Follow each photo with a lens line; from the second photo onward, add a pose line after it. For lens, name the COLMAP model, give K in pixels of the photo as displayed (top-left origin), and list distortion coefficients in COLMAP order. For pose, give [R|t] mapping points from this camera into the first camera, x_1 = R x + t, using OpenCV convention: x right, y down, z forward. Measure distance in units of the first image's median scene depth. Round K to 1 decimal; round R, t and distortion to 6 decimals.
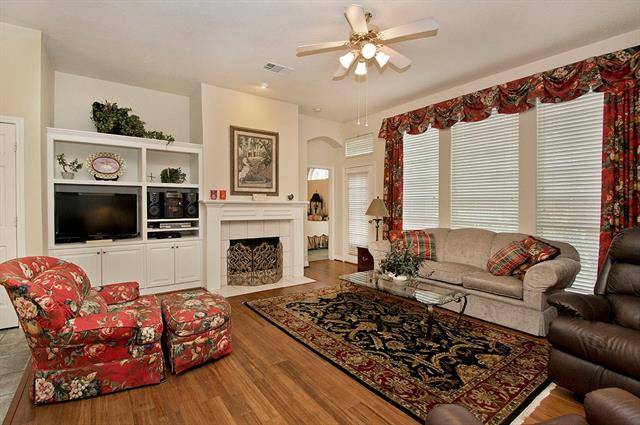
lens RADIAL K [[293.3, 0, 320.0], [0, 293.3, 212.5], [0, 0, 1]] dist [-0.001065, -0.000172]
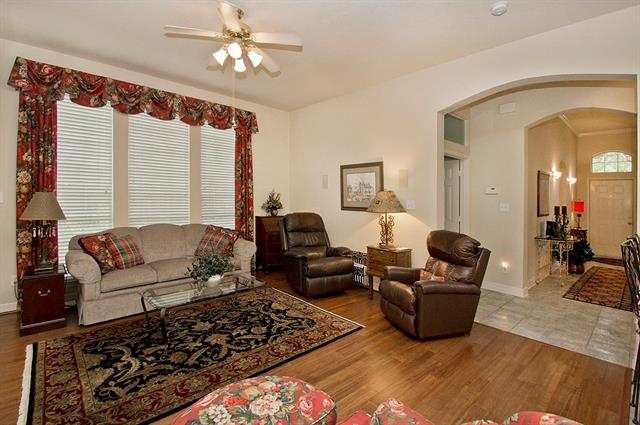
lens RADIAL K [[294.7, 0, 318.1], [0, 294.7, 203.8], [0, 0, 1]] dist [-0.000351, -0.000085]
pose [[-0.103373, -0.012118, 0.994569, -0.721021], [0.021163, 0.999673, 0.014379, -0.025445], [-0.994417, 0.022535, -0.103083, 0.745194]]
